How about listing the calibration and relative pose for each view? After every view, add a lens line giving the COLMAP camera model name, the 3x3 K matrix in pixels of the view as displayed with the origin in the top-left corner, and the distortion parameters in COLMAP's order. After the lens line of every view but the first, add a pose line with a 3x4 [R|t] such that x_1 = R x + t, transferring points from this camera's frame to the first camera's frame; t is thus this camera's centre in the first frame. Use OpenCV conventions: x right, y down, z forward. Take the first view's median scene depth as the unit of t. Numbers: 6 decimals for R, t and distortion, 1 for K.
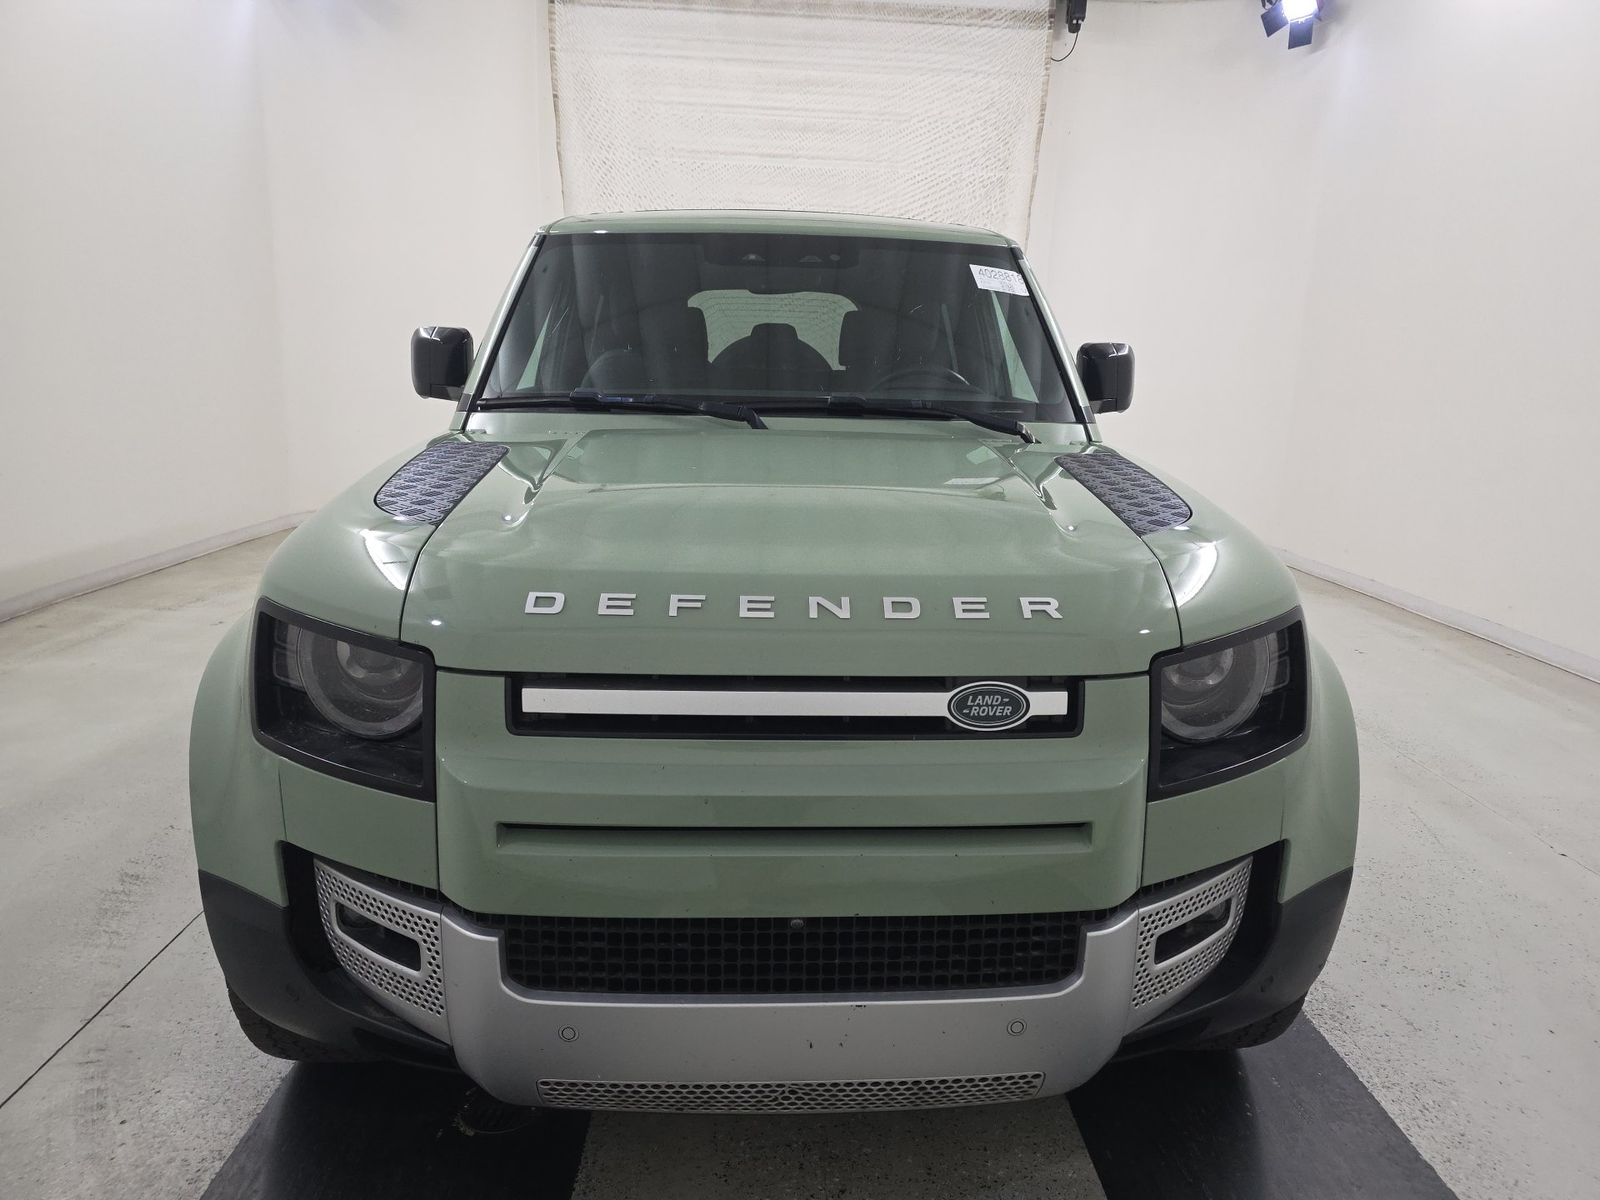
lens RADIAL K [[1062.2, 0, 804.5], [0, 1062.2, 613.3], [0, 0, 1]] dist [0.029555, -0.023441]
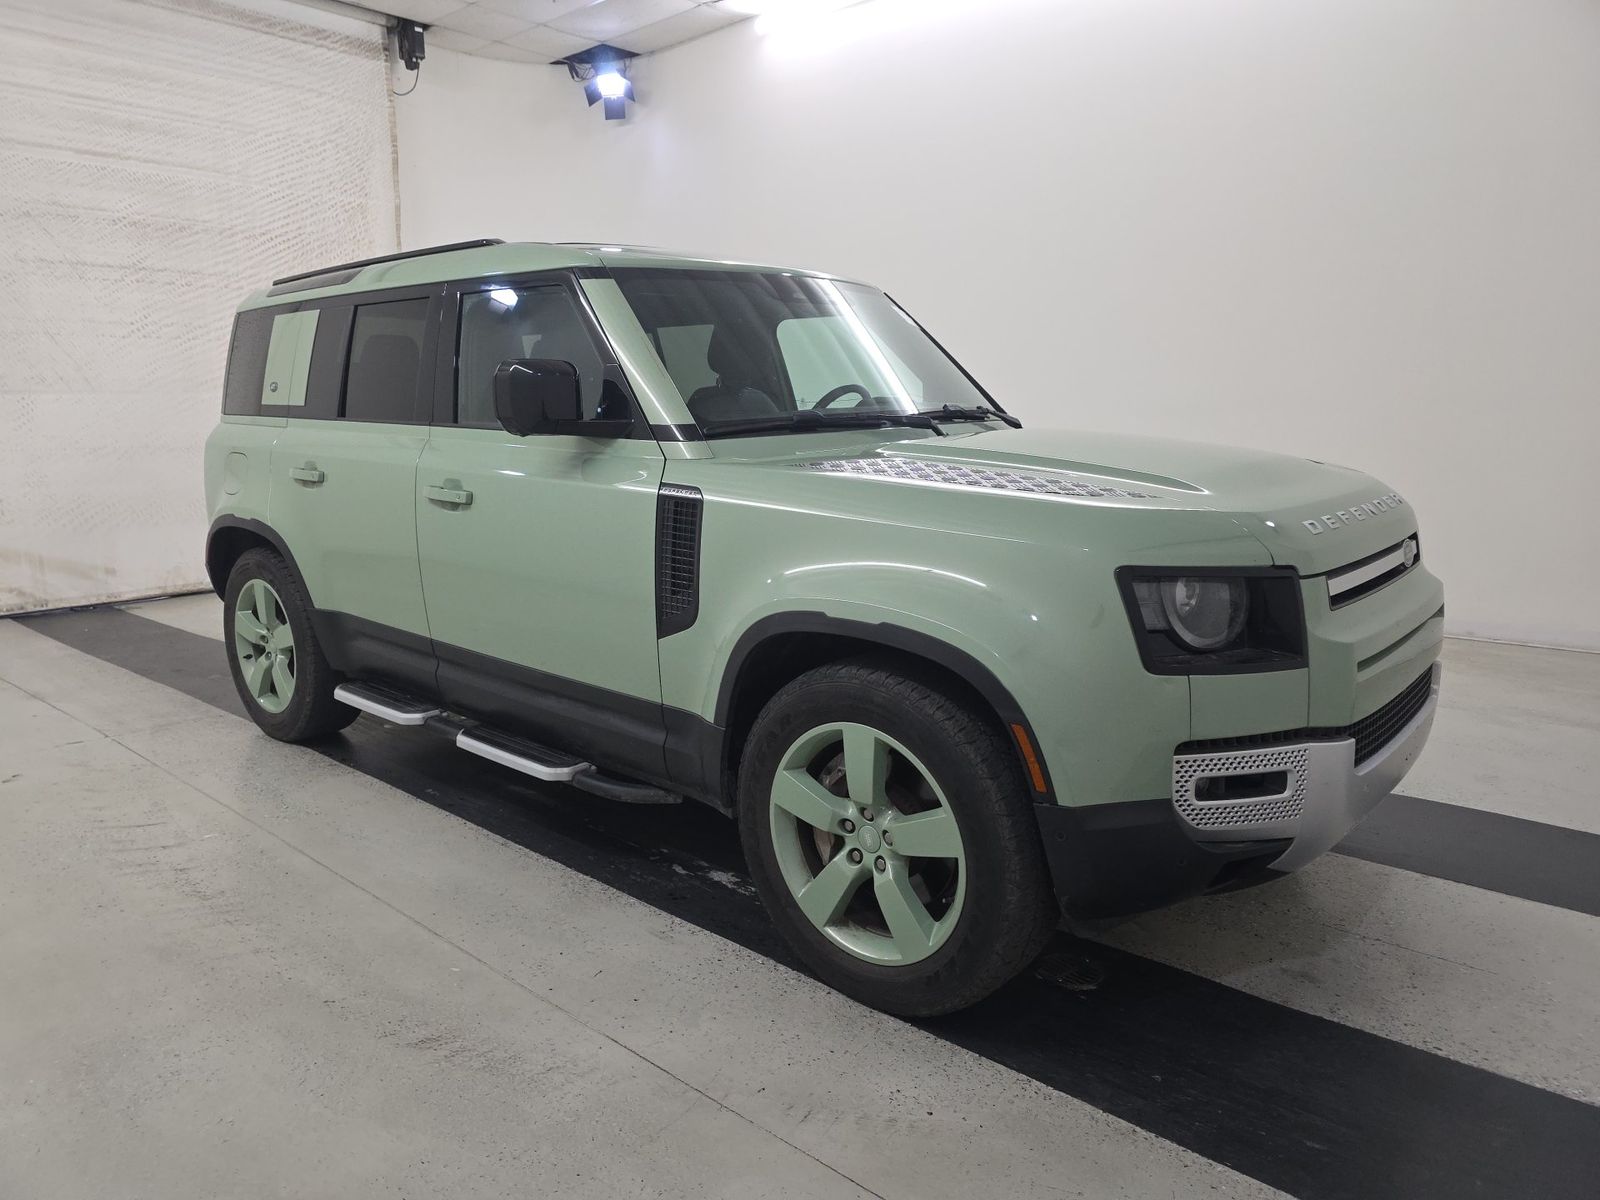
lens RADIAL K [[1062.2, 0, 774.4], [0, 1062.2, 617.8], [0, 0, 1]] dist [0.029555, -0.023441]
pose [[0.700521, -0.182081, 0.690013, -0.304638], [0.195374, 0.978894, 0.059962, -0.020767], [-0.686367, 0.092806, 0.721309, 0.067062]]
